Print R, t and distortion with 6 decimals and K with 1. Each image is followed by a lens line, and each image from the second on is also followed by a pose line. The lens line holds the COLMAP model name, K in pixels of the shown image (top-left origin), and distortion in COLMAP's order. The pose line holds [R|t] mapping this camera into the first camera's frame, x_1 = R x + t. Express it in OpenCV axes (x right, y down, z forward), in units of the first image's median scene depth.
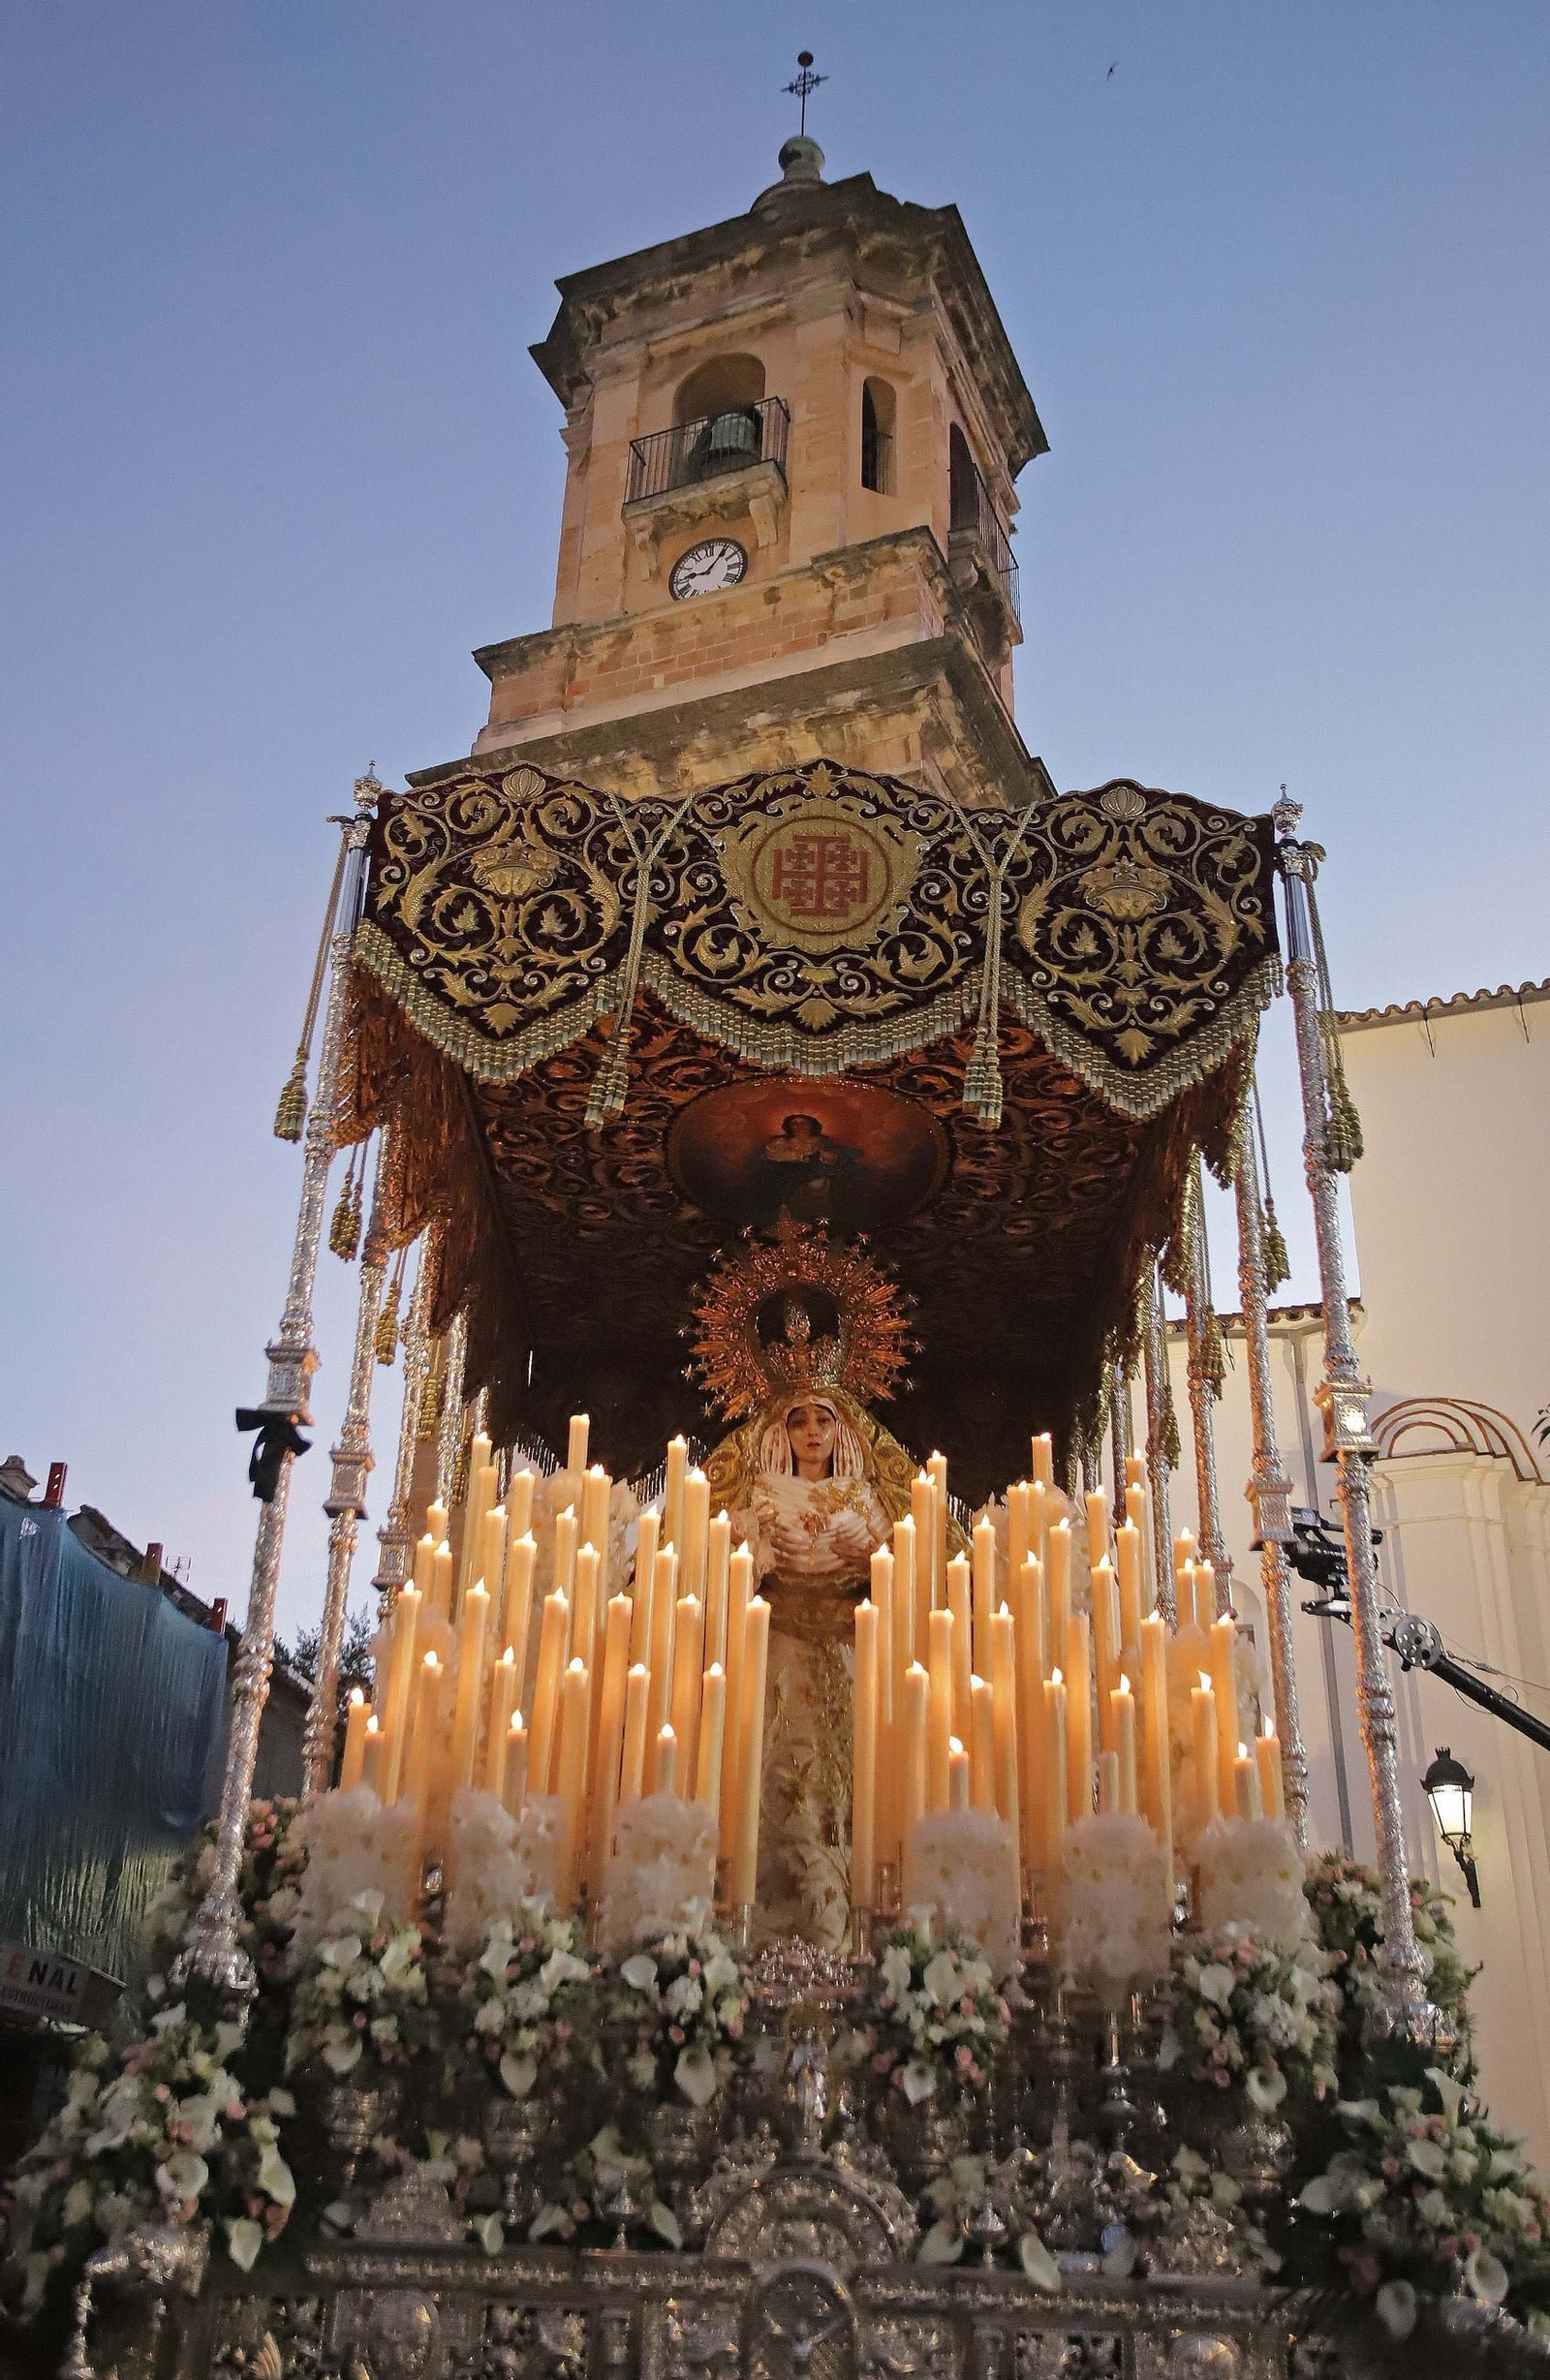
lens RADIAL K [[1874.9, 0, 760.5], [0, 1874.9, 1199.6], [0, 0, 1]] dist [-0.033363, 0.015208]
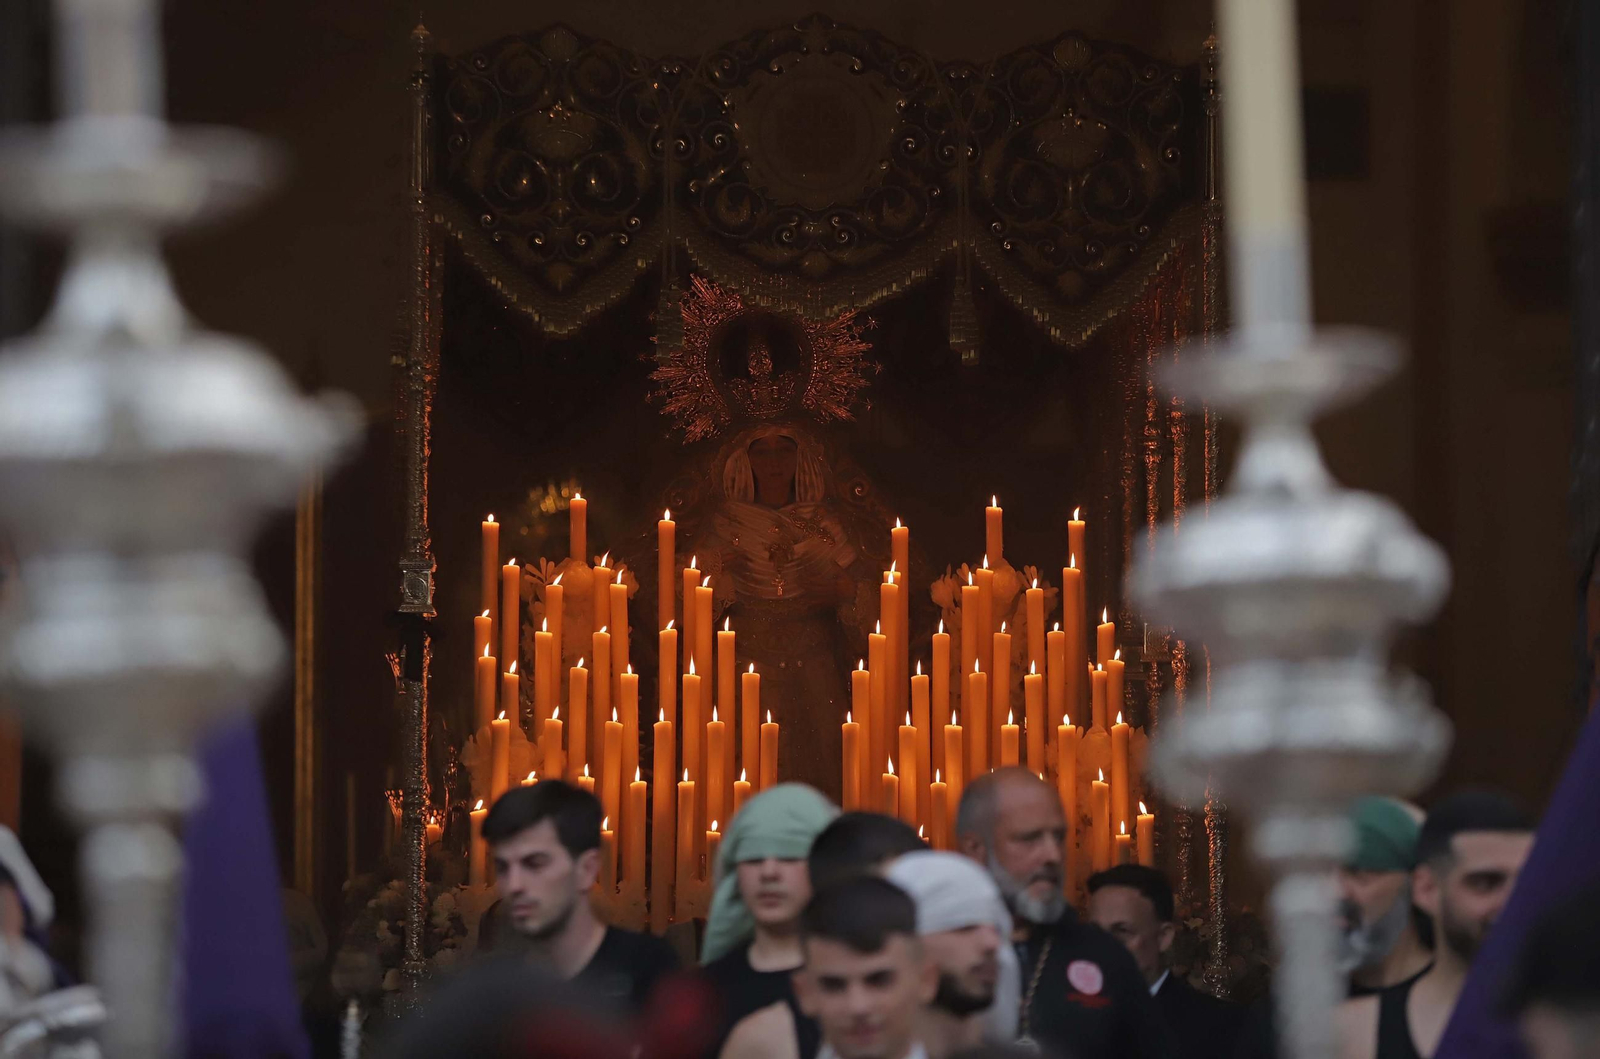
lens RADIAL K [[6505.8, 0, 799.0], [0, 6505.8, 530.1], [0, 0, 1]] dist [-0.422297, 0.000000]
pose [[0.995138, -0.024482, 0.095397, -0.381155], [-0.012803, 0.928238, 0.371766, -1.481460], [-0.097653, -0.371180, 0.923412, -2.920632]]
